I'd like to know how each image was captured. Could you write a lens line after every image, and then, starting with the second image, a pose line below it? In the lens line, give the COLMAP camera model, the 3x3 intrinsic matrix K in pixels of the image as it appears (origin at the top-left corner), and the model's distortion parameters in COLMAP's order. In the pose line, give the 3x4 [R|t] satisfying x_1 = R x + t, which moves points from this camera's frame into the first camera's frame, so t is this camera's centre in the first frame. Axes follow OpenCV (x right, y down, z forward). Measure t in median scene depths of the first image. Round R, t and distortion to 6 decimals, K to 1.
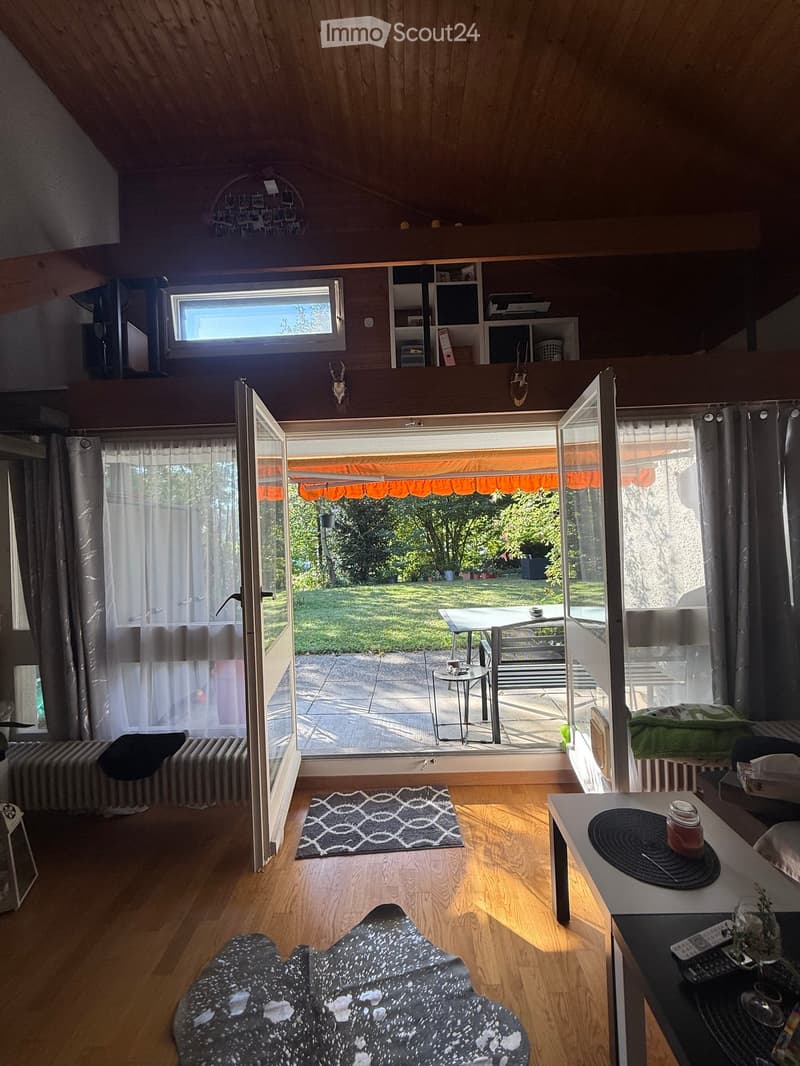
lens RADIAL K [[444.9, 0, 401.9], [0, 444.9, 534.2], [0, 0, 1]] dist [-0.000816, 0.000412]
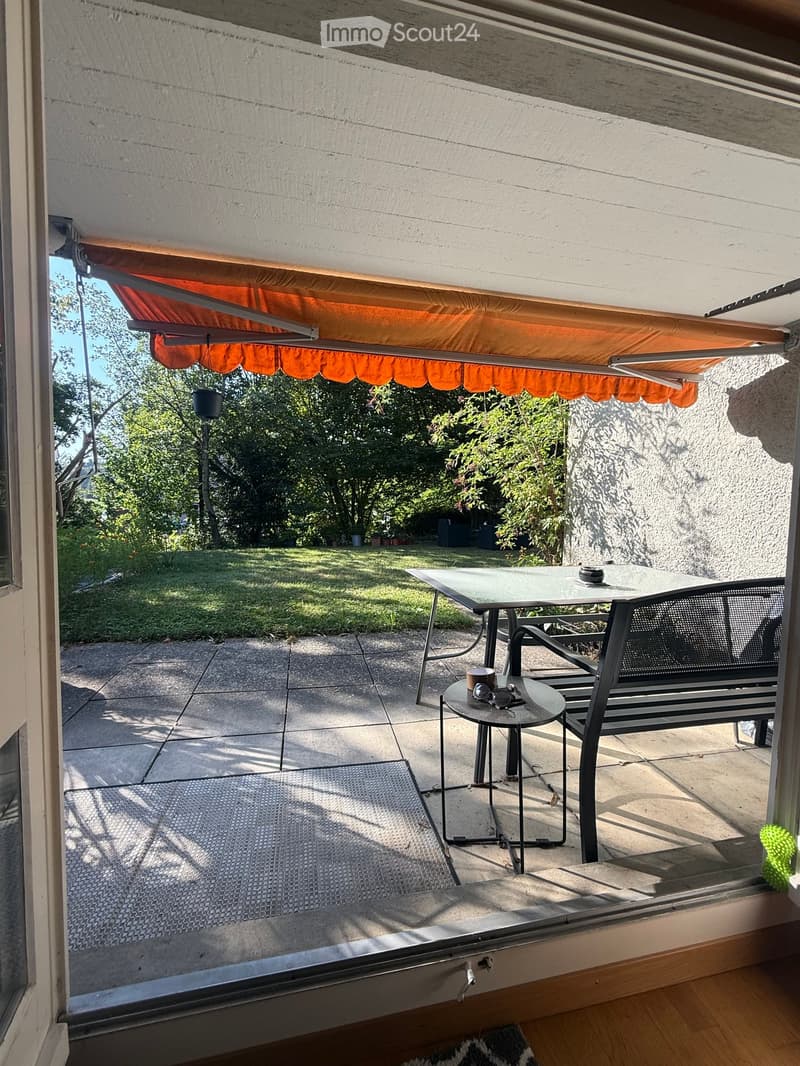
lens RADIAL K [[444.9, 0, 398.7], [0, 444.9, 532.5], [0, 0, 1]] dist [-0.000816, 0.000412]
pose [[0.971946, 0.042849, 0.231268, -0.047687], [-0.056499, 0.997010, 0.052721, 0.068935], [-0.228318, -0.064308, 0.971461, 0.329831]]
